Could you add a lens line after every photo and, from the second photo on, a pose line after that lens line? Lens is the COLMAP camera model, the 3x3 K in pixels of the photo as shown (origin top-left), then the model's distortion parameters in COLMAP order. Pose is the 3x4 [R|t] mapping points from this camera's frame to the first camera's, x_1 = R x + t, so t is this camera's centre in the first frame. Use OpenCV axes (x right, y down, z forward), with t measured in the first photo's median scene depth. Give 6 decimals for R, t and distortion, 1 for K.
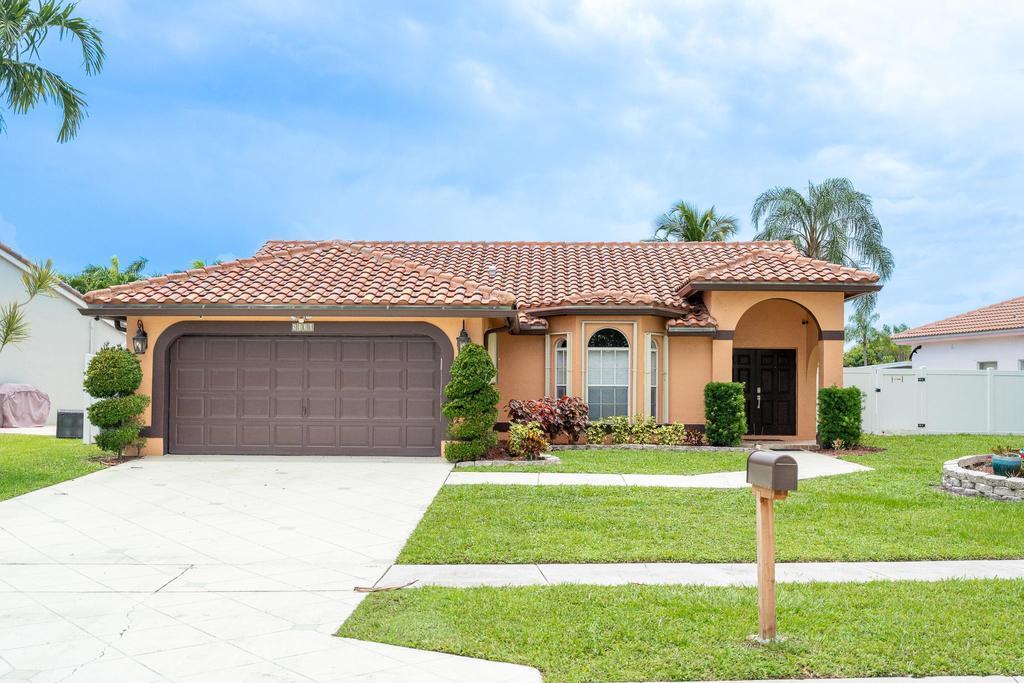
lens RADIAL K [[1037.9, 0, 508.6], [0, 1037.9, 366.4], [0, 0, 1]] dist [0.020758, 0.009725]
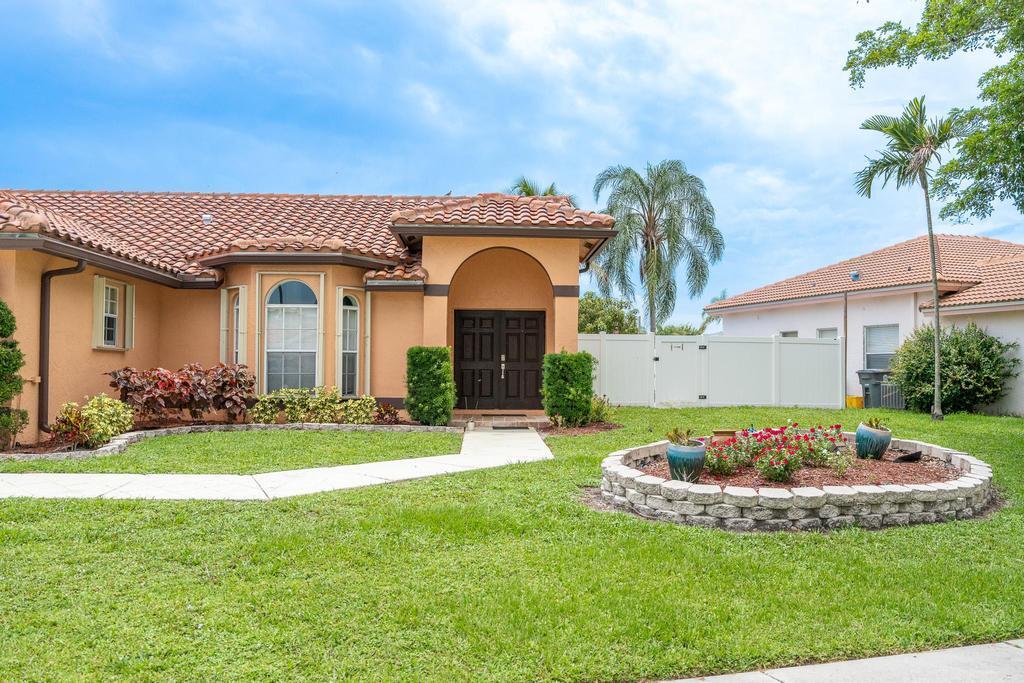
lens RADIAL K [[847.4, 0, 545.7], [0, 847.4, 340.5], [0, 0, 1]] dist [-0.041811, -0.000644]
pose [[0.996984, 0.000819, 0.077608, 0.246035], [-0.000149, 0.999963, -0.008632, 0.016232], [-0.077612, 0.008594, 0.996947, 0.326037]]
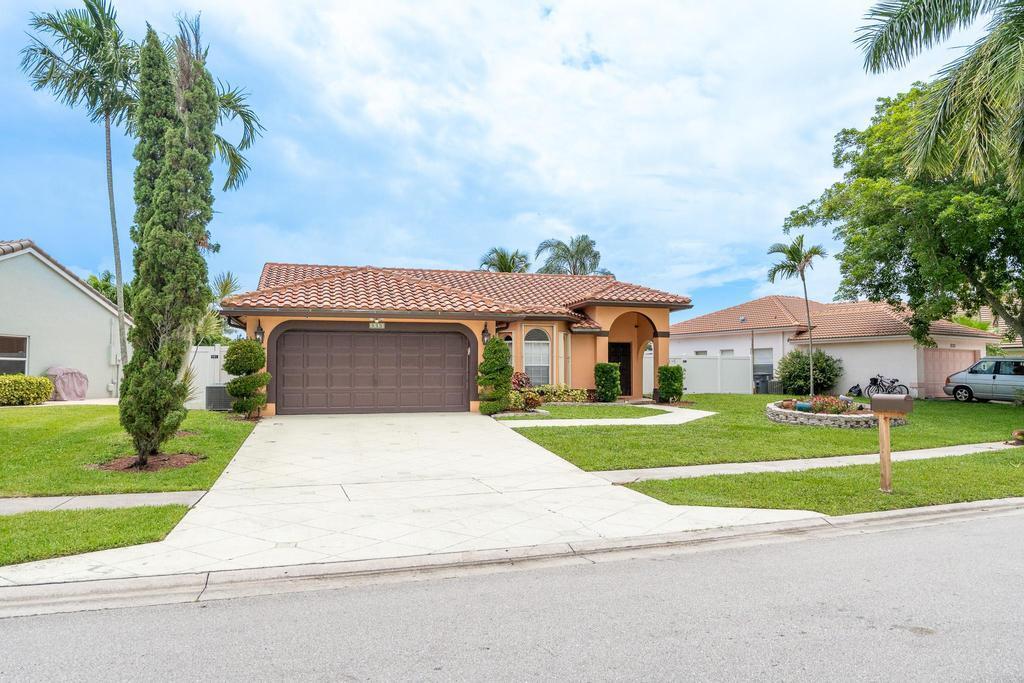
lens RADIAL K [[716.9, 0, 514.0], [0, 716.9, 319.8], [0, 0, 1]] dist [-0.008206, -0.000763]
pose [[0.950010, 0.014951, 0.311861, -0.278286], [0.000496, 0.998779, -0.049392, 0.003418], [-0.312219, 0.047078, 0.948843, -0.016872]]
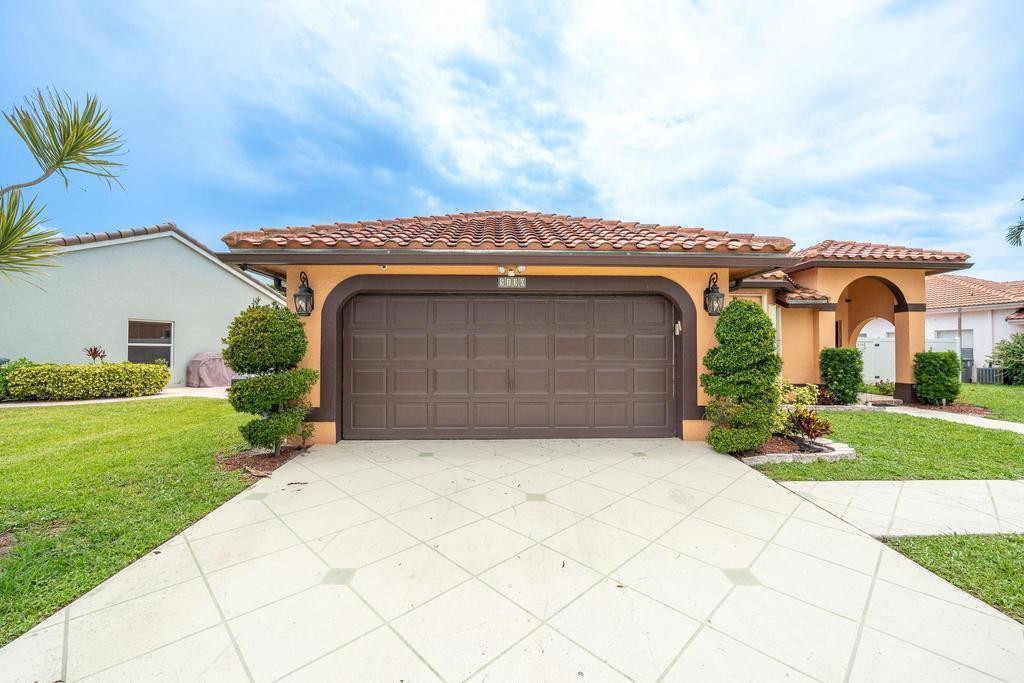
lens RADIAL K [[430.0, 0, 511.7], [0, 430.0, 350.1], [0, 0, 1]] dist [-0.007738, -0.000116]
pose [[0.996107, -0.006679, 0.087903, -0.192328], [0.005003, 0.999802, 0.019281, 0.007059], [-0.088015, -0.018766, 0.995942, 0.562477]]
